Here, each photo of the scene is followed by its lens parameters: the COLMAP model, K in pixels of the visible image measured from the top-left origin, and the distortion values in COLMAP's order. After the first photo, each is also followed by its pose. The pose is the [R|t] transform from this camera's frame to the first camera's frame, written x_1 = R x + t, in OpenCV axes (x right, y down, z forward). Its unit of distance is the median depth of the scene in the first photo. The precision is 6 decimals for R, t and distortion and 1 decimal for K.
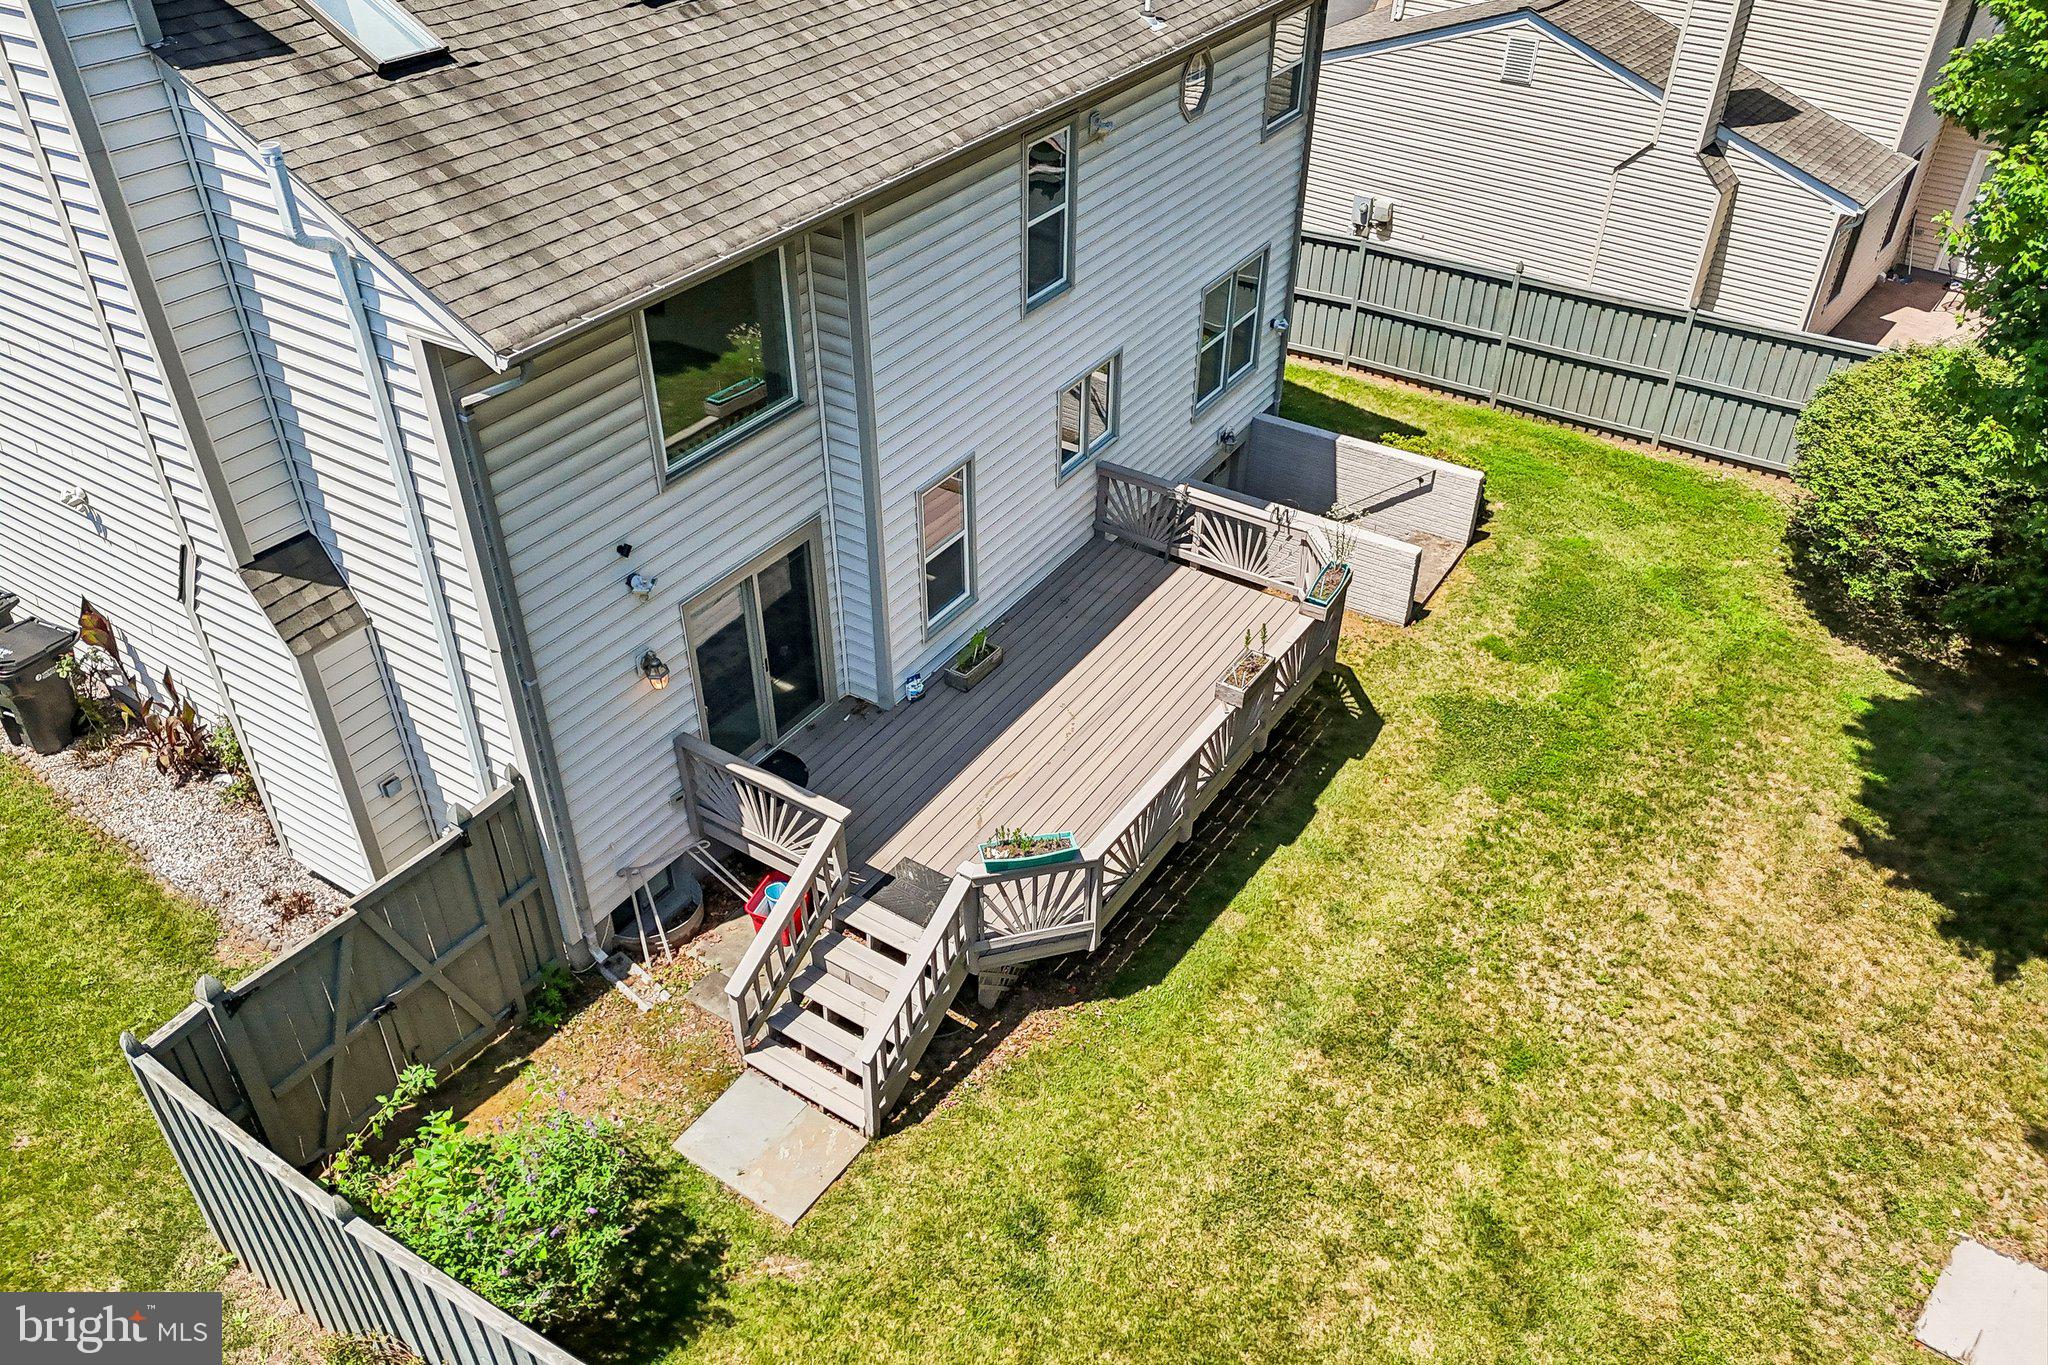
lens RADIAL K [[1503.3, 0, 1024.0], [0, 1503.3, 682.5], [0, 0, 1]] dist [0.072165, -0.067908]
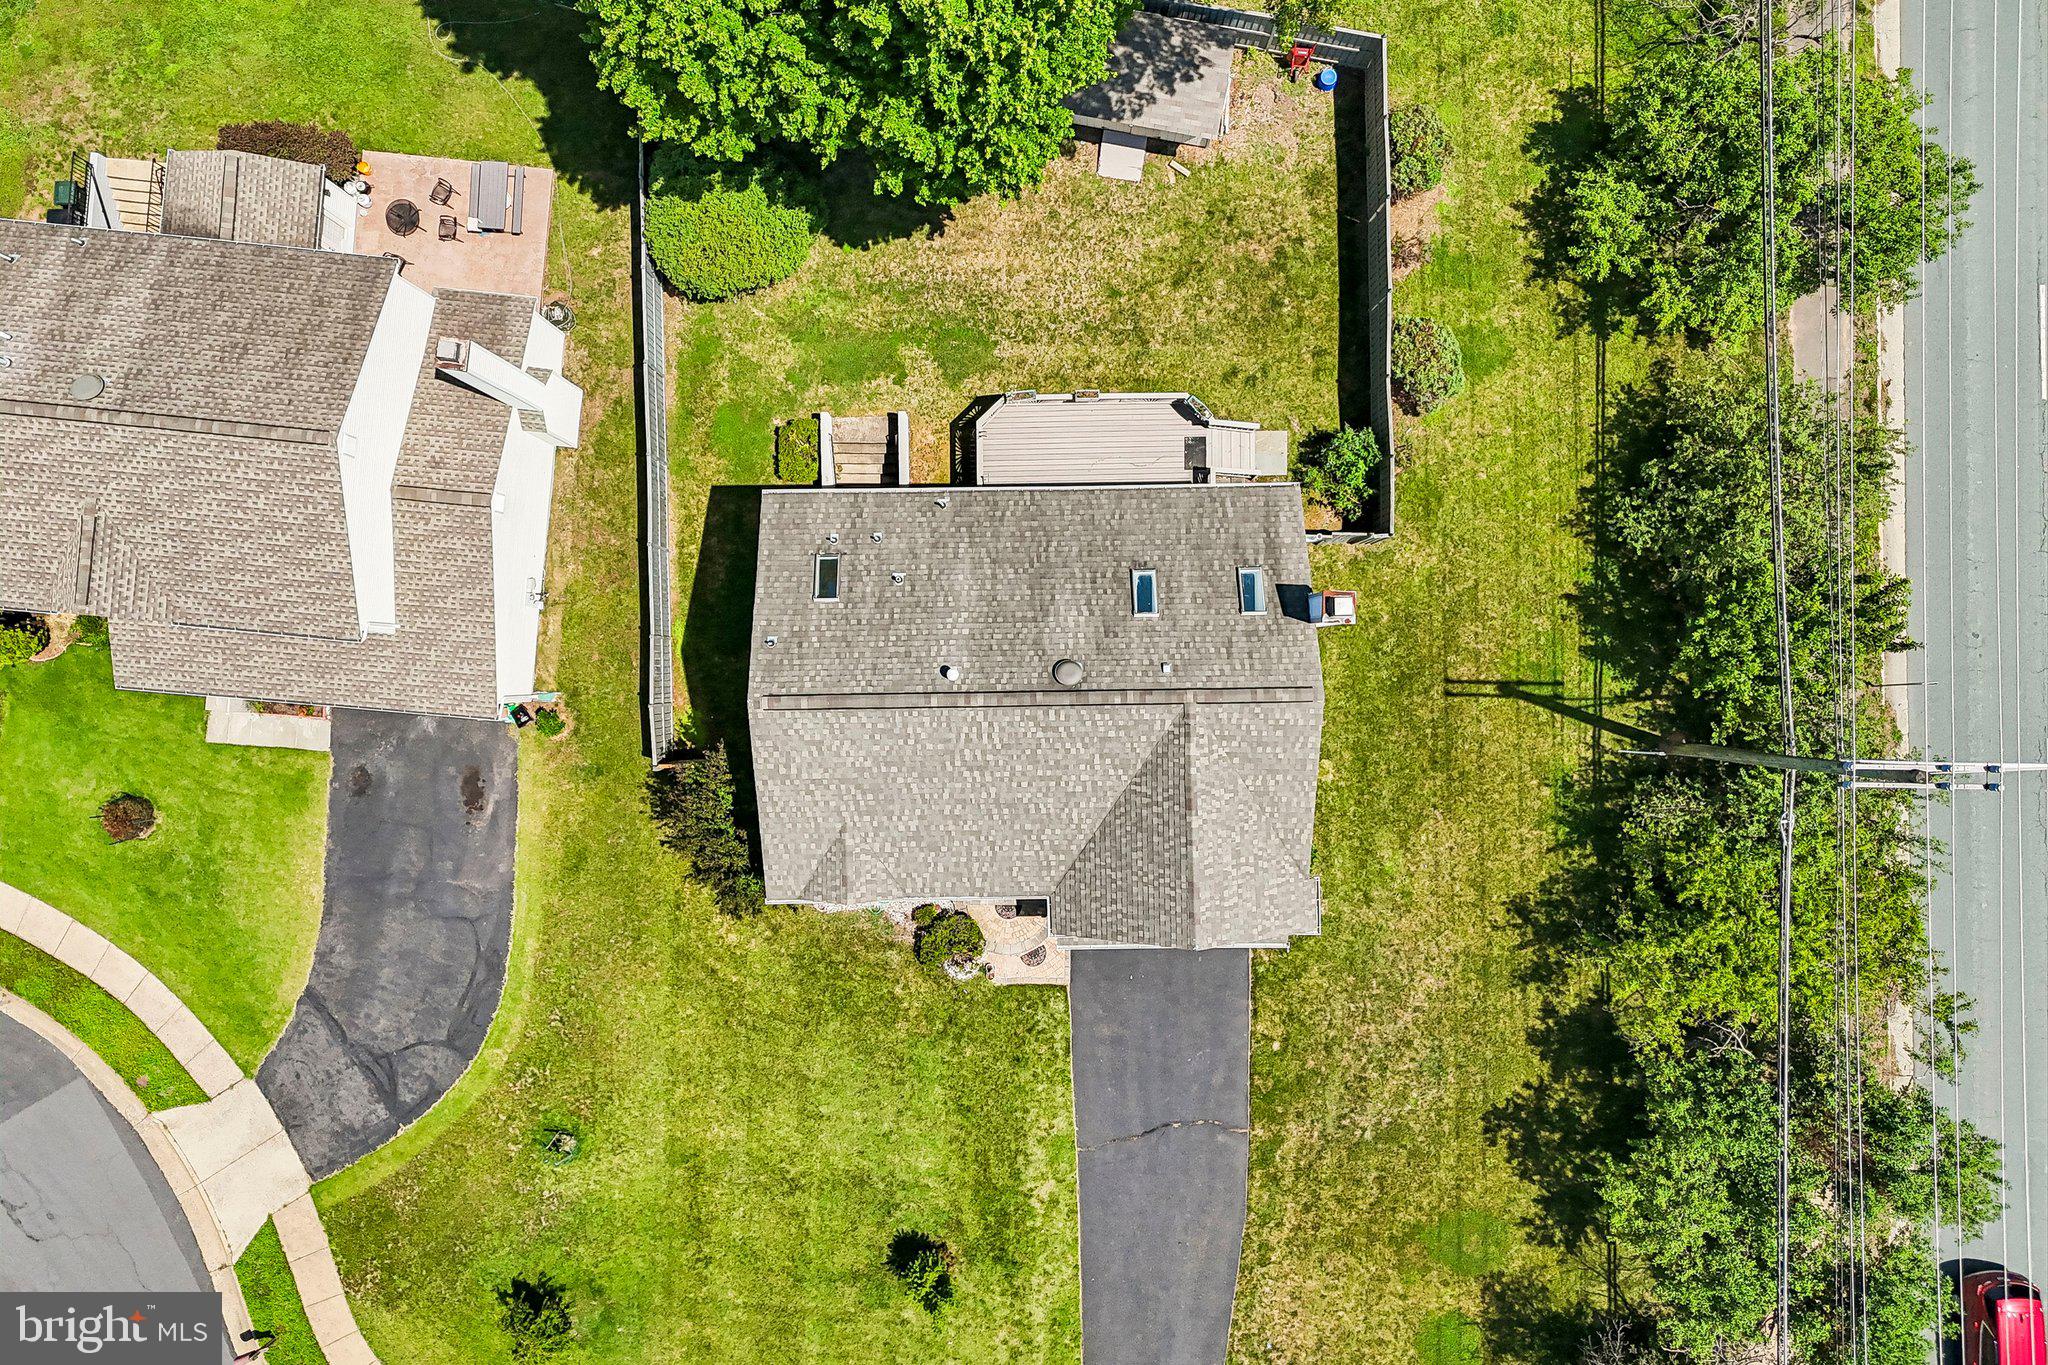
lens RADIAL K [[1503.3, 0, 1024.0], [0, 1503.3, 682.5], [0, 0, 1]] dist [0.072165, -0.067908]
pose [[-0.559982, -0.828432, -0.011030, -0.191719], [0.493126, -0.343970, 0.799069, -2.324847], [-0.665768, 0.442025, 0.601138, -0.401970]]
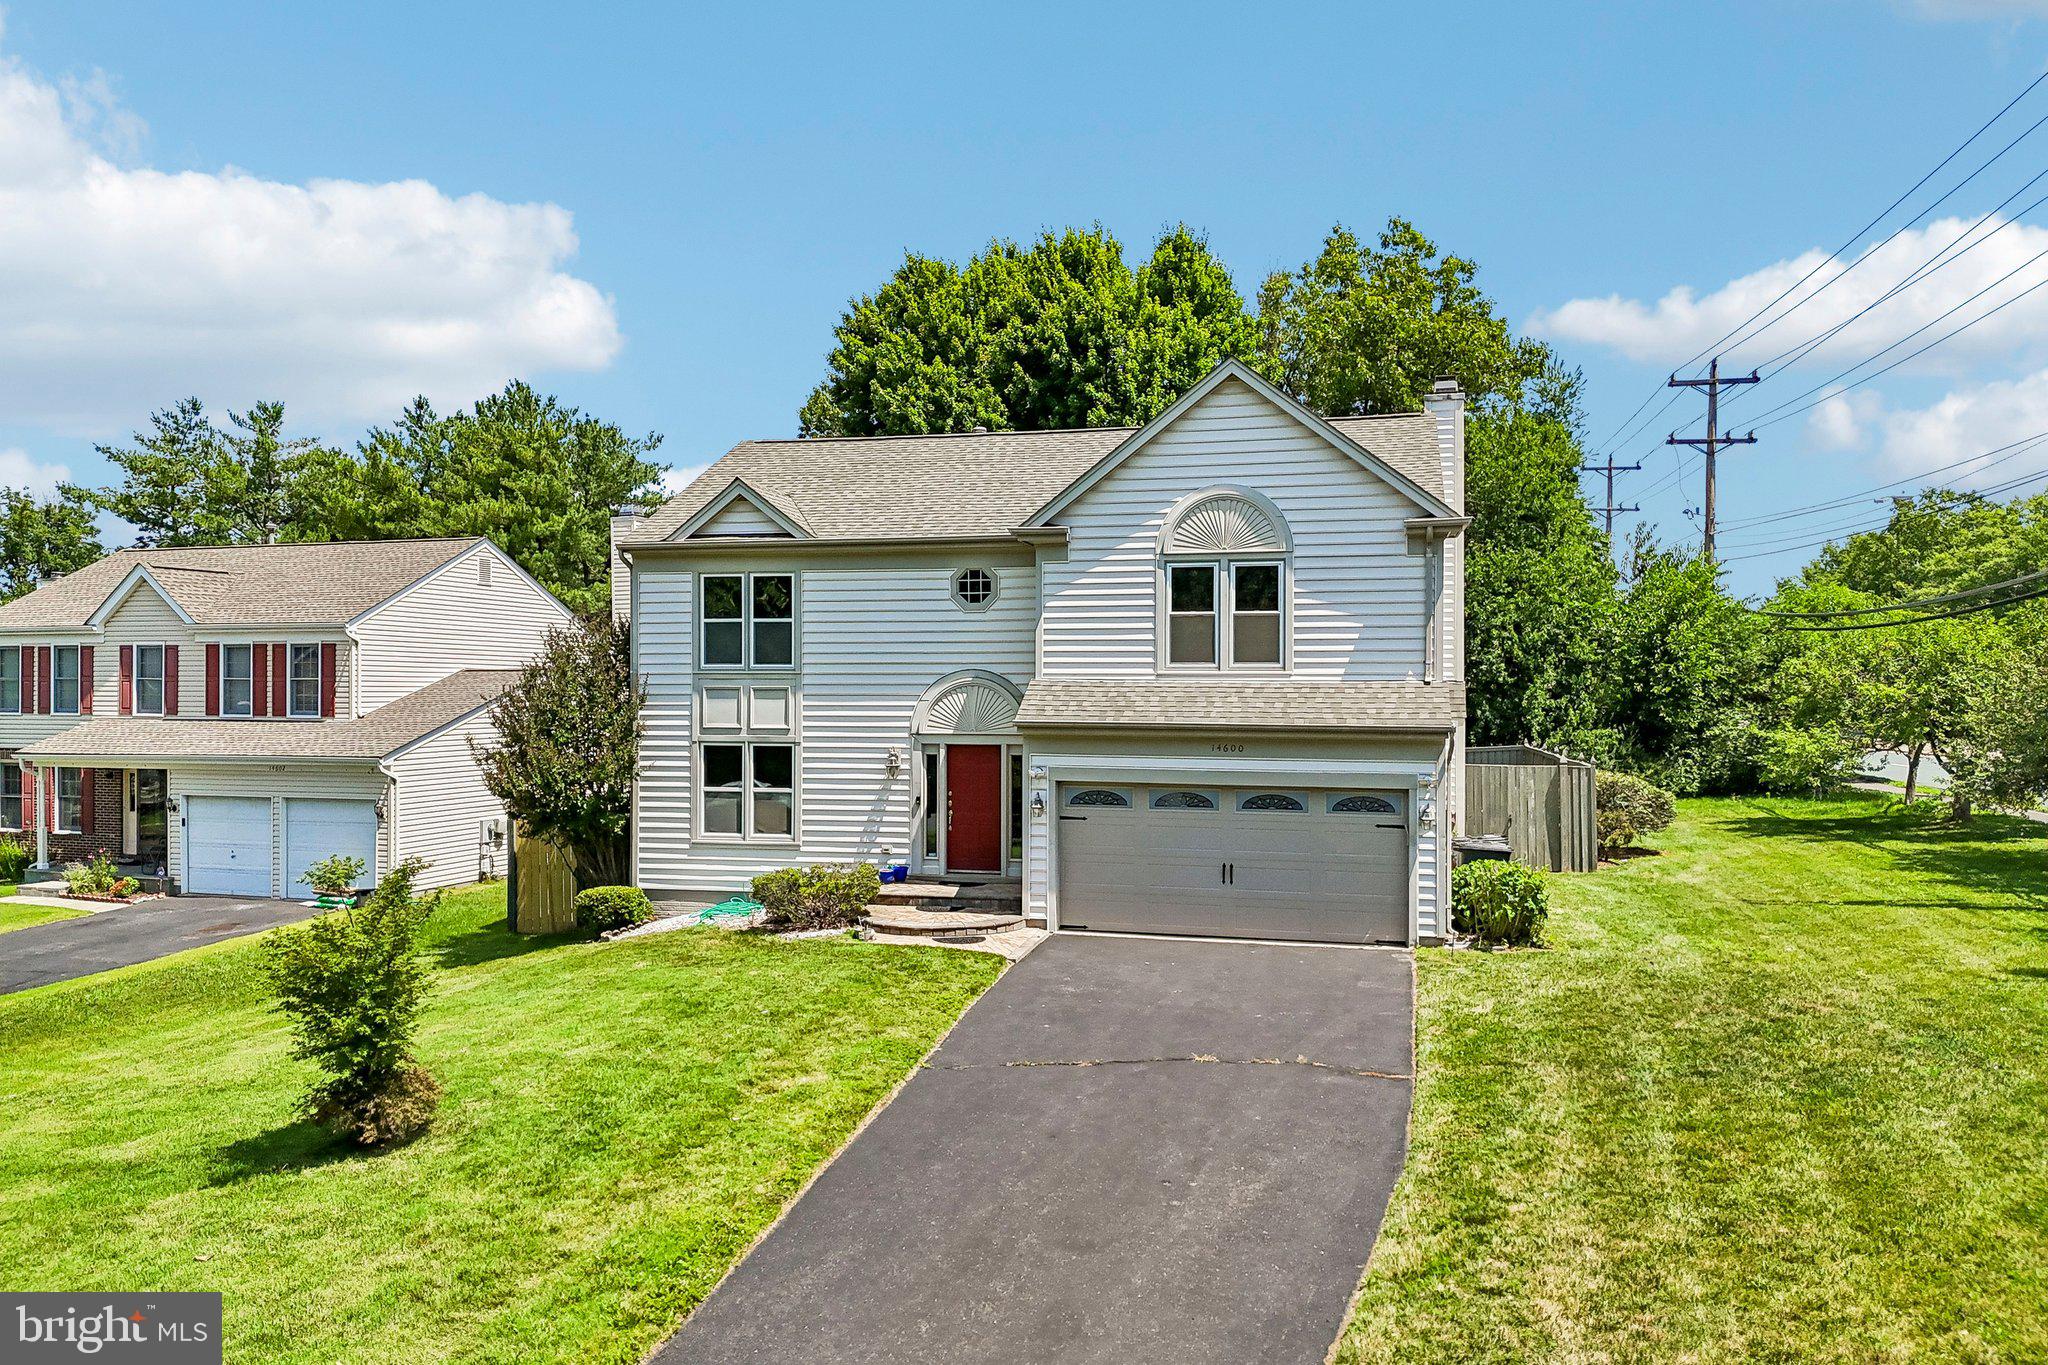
lens RADIAL K [[1503.3, 0, 1024.0], [0, 1503.3, 682.5], [0, 0, 1]] dist [0.072165, -0.067908]
pose [[-0.342182, -0.003998, 0.939625, -1.926651], [0.563942, 0.798989, 0.208770, -0.738334], [-0.751585, 0.601332, -0.271145, 1.628286]]
